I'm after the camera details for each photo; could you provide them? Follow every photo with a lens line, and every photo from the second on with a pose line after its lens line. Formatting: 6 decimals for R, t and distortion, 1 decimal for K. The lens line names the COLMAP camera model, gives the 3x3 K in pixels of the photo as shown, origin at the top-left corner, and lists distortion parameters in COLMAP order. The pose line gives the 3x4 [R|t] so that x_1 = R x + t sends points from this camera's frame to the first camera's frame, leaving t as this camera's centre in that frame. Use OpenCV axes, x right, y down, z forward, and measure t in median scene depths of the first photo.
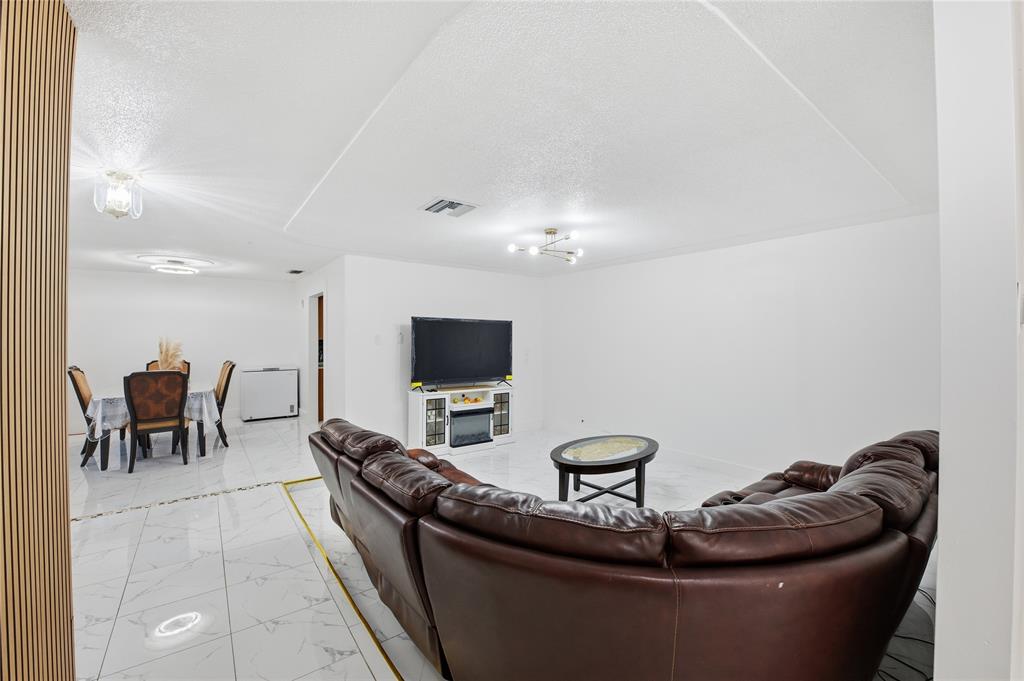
lens RADIAL K [[414.4, 0, 512.2], [0, 414.4, 337.1], [0, 0, 1]] dist [-0.022306, 0.000125]
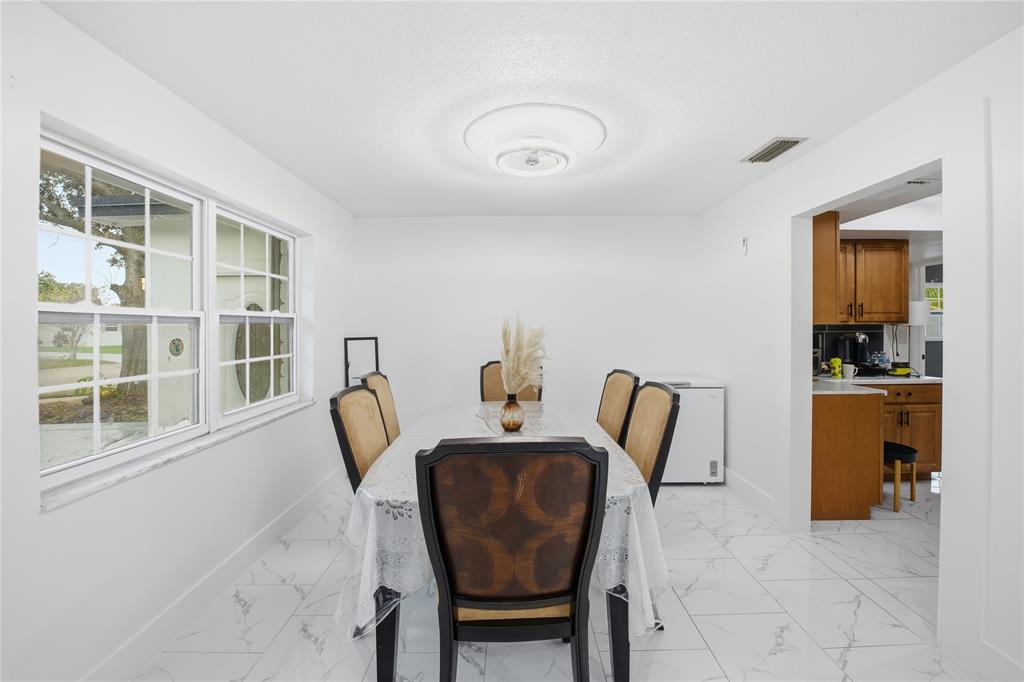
lens RADIAL K [[416.8, 0, 516.6], [0, 416.8, 330.4], [0, 0, 1]] dist [-0.022748, 0.000438]
pose [[0.799558, 0.003522, -0.600579, -0.578548], [0.001311, 0.999970, 0.007610, 0.011350], [0.600588, -0.006872, 0.799529, 0.642173]]
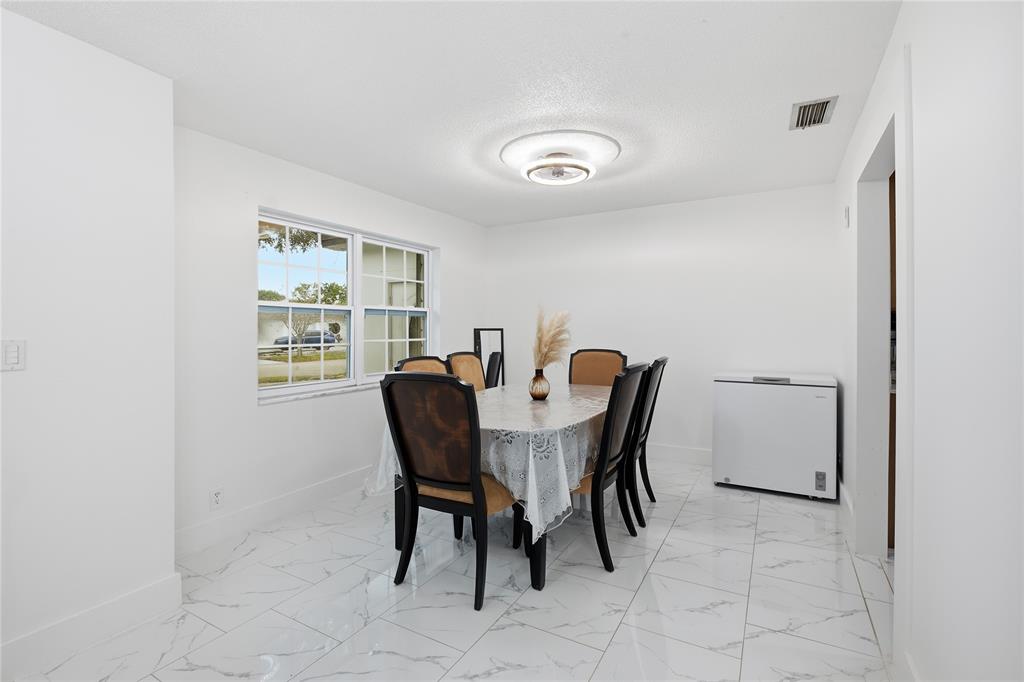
lens RADIAL K [[469.1, 0, 516.2], [0, 469.1, 329.5], [0, 0, 1]] dist [-0.013077, 0.000081]
pose [[0.396617, 0.000559, -0.917984, -0.309922], [0.000561, 0.999999, 0.000851, 0.030404], [0.917984, -0.000853, 0.396617, 0.726131]]
